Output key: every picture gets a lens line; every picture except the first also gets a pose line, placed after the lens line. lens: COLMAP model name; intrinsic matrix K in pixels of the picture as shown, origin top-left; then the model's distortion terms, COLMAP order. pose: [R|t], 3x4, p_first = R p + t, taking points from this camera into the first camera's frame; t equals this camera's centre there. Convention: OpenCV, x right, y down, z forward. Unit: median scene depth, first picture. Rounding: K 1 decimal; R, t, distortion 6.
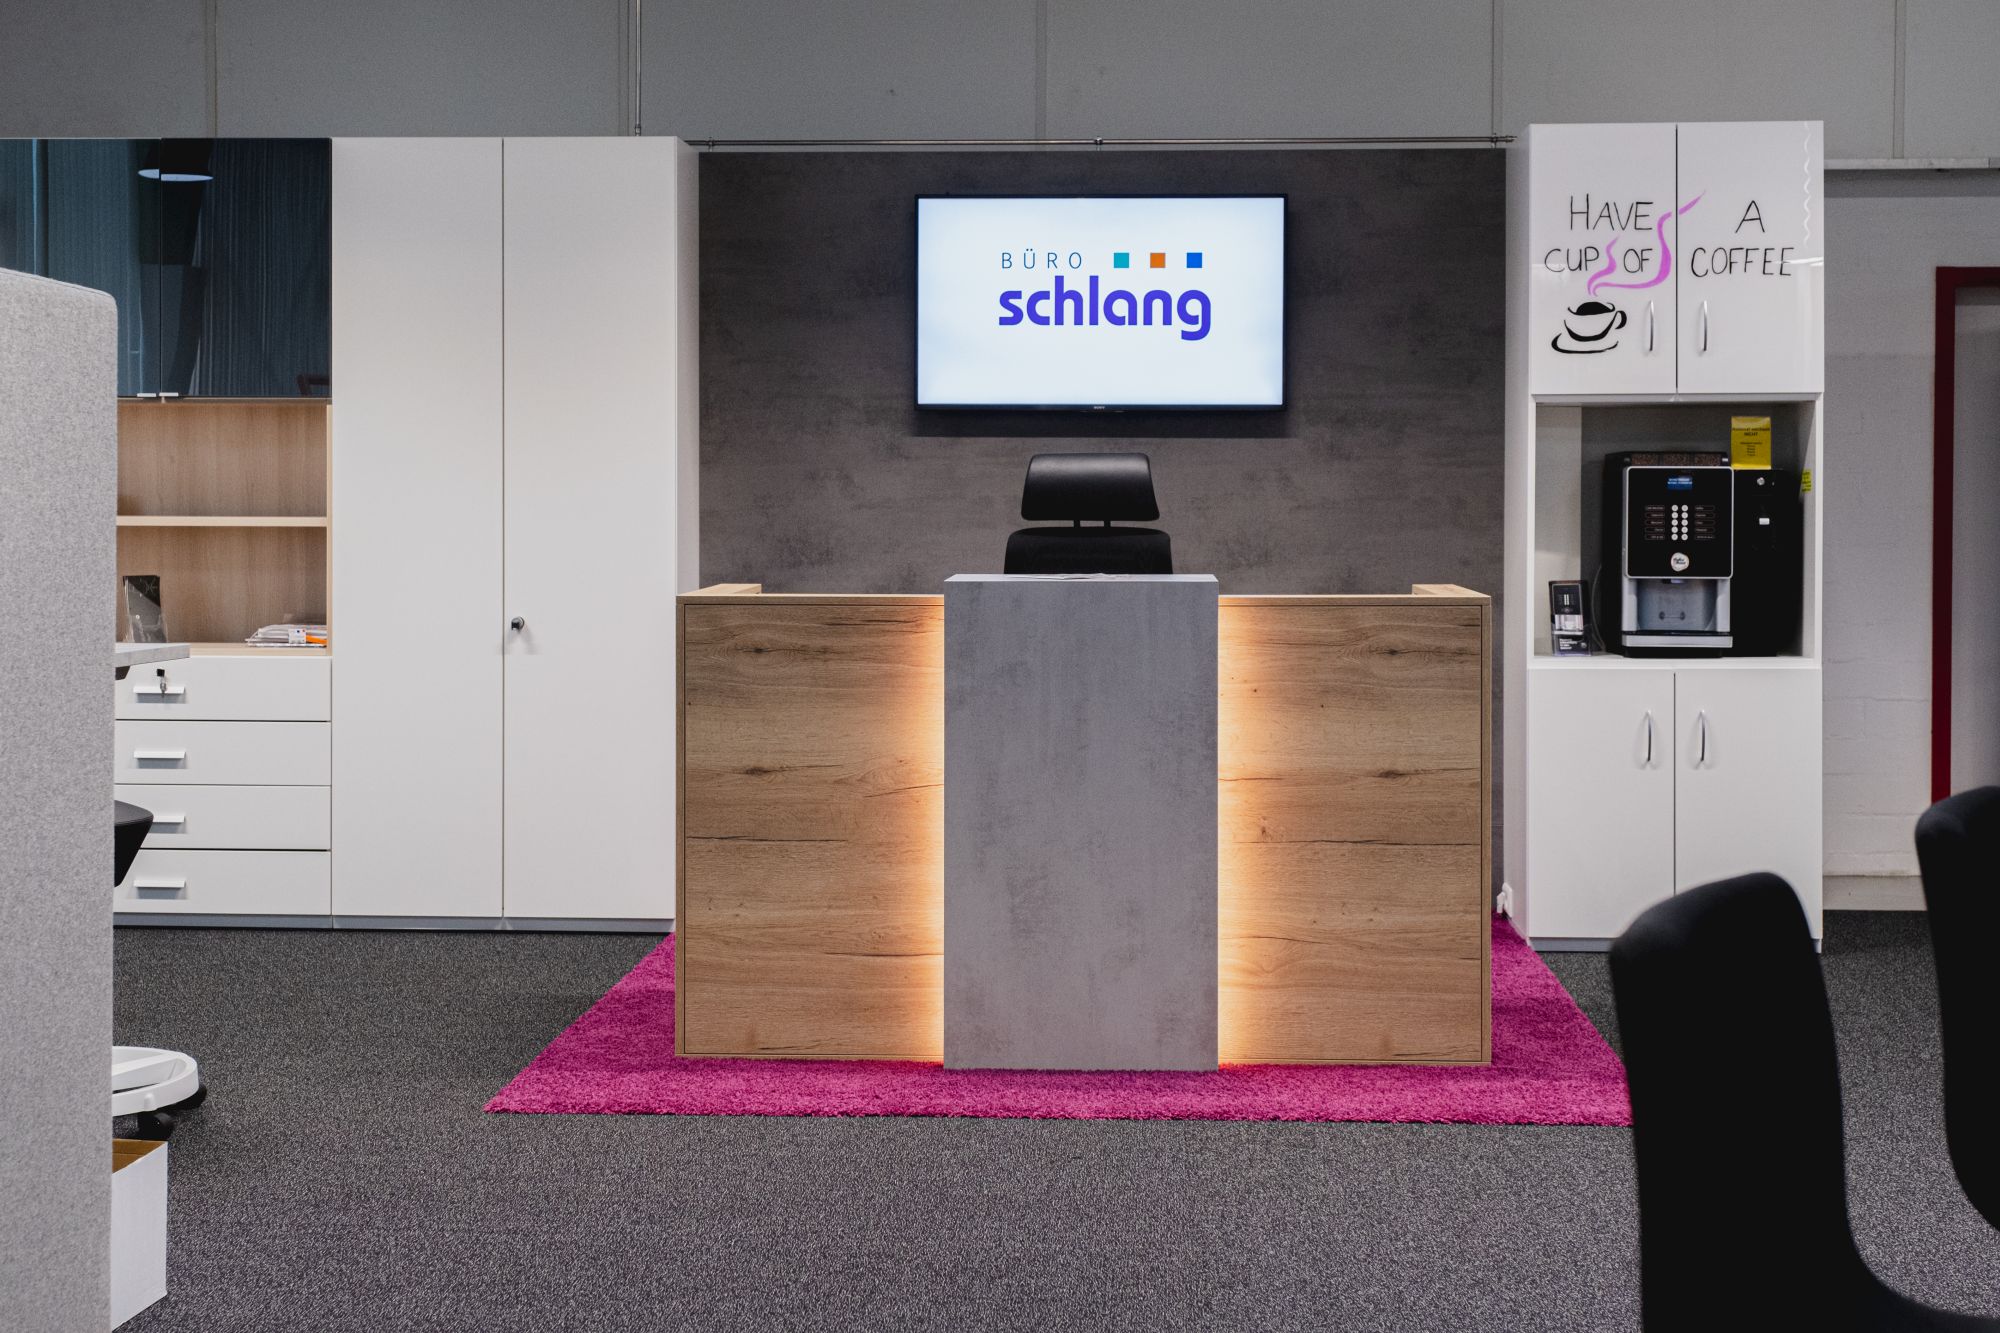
lens RADIAL K [[2541.2, 0, 956.3], [0, 2541.2, 621.9], [0, 0, 1]] dist [0.023993, 0.000000]
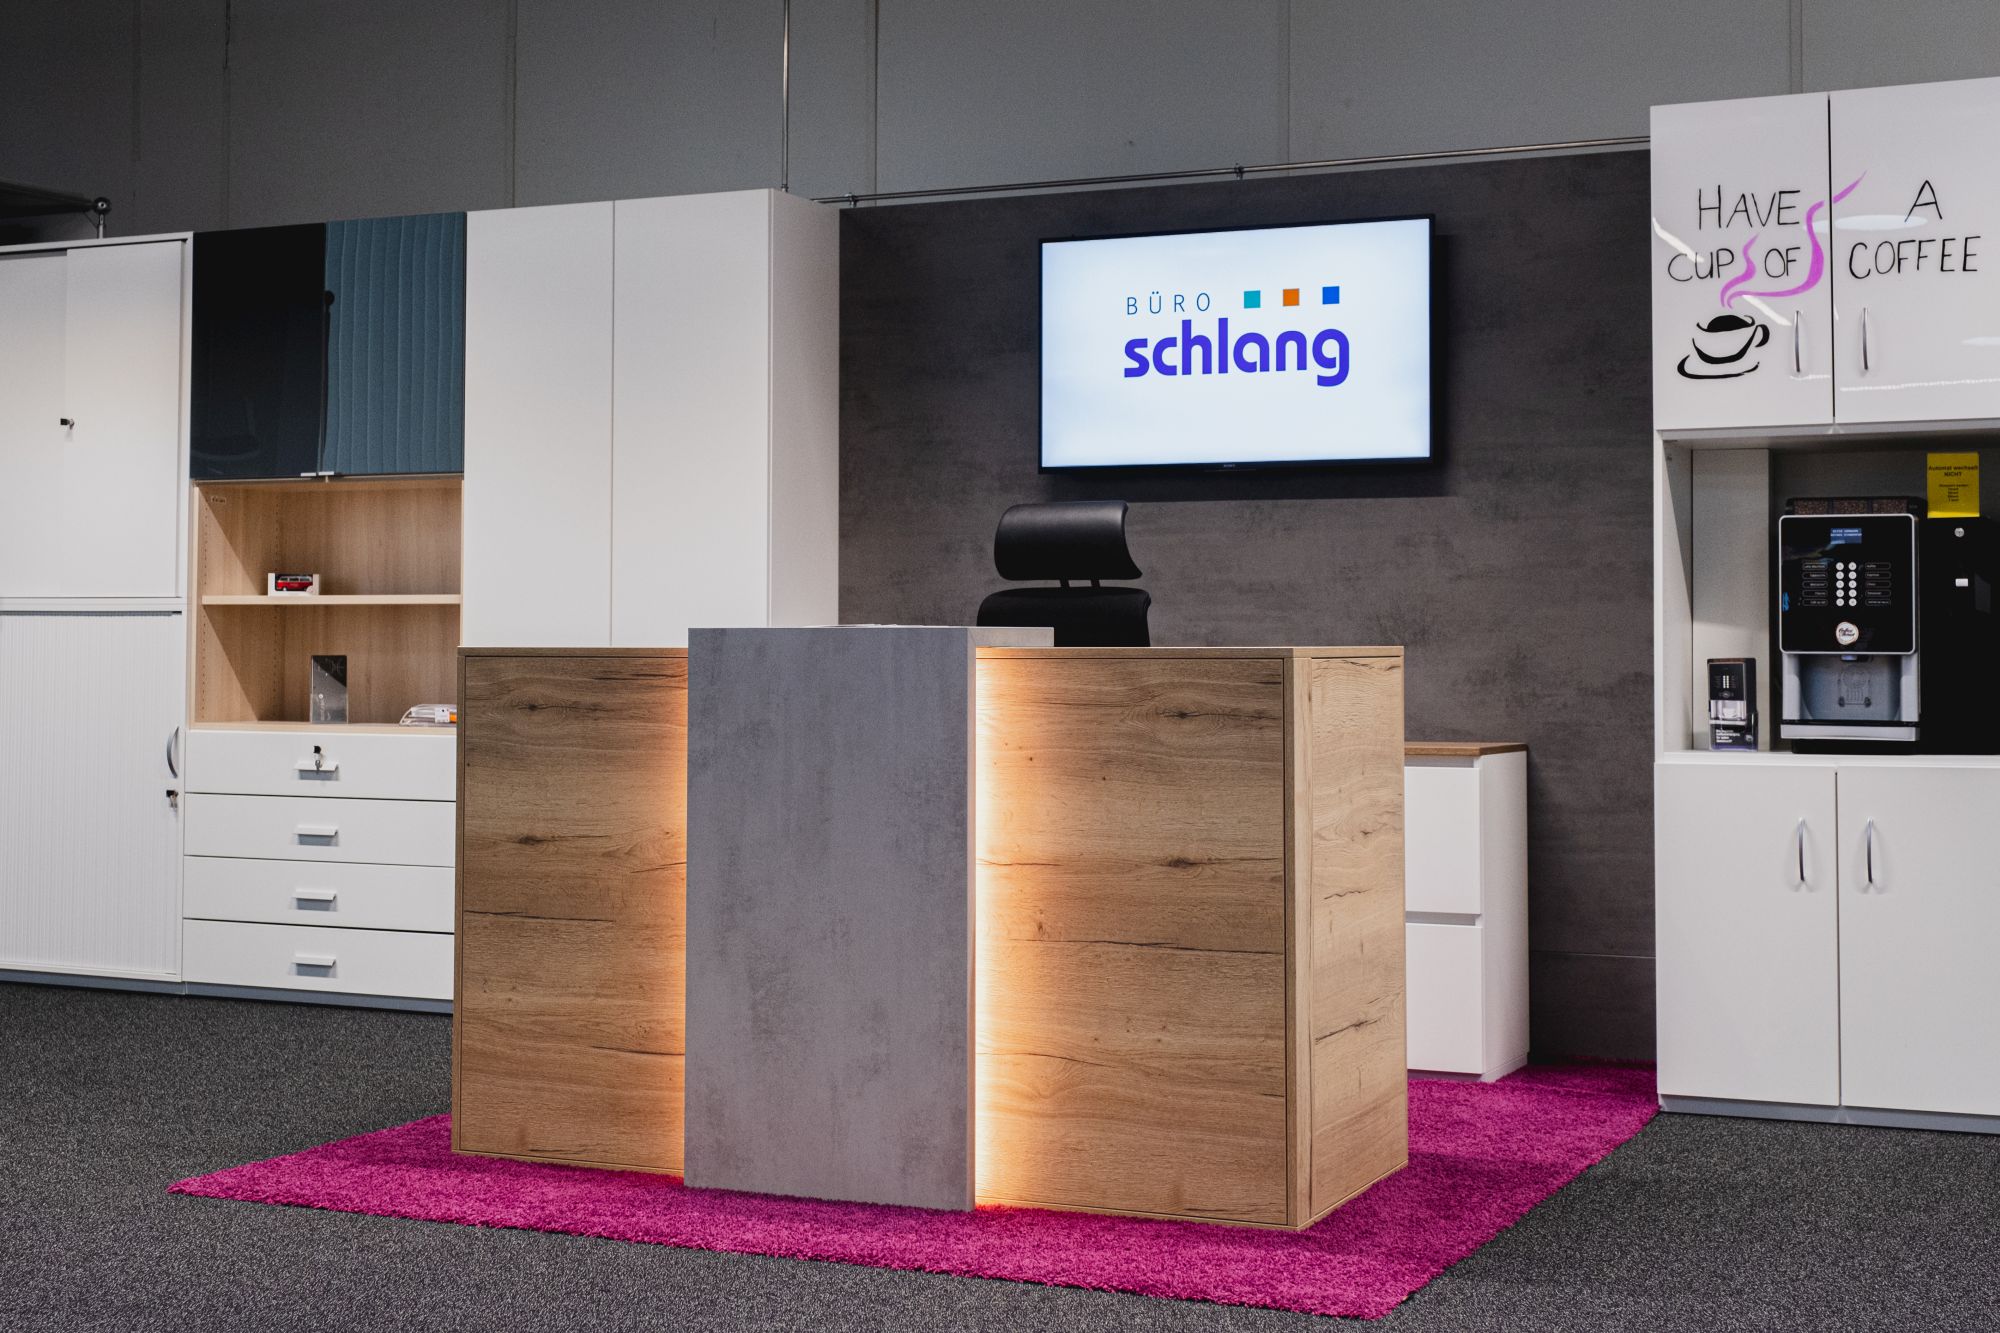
lens RADIAL K [[2541.2, 0, 1057.1], [0, 2541.2, 618.5], [0, 0, 1]] dist [0.023993, 0.000000]
pose [[0.941026, -0.002684, -0.338325, 0.323805], [-0.018098, 0.998138, -0.058255, 0.023215], [0.337851, 0.060943, 0.939225, 0.164019]]
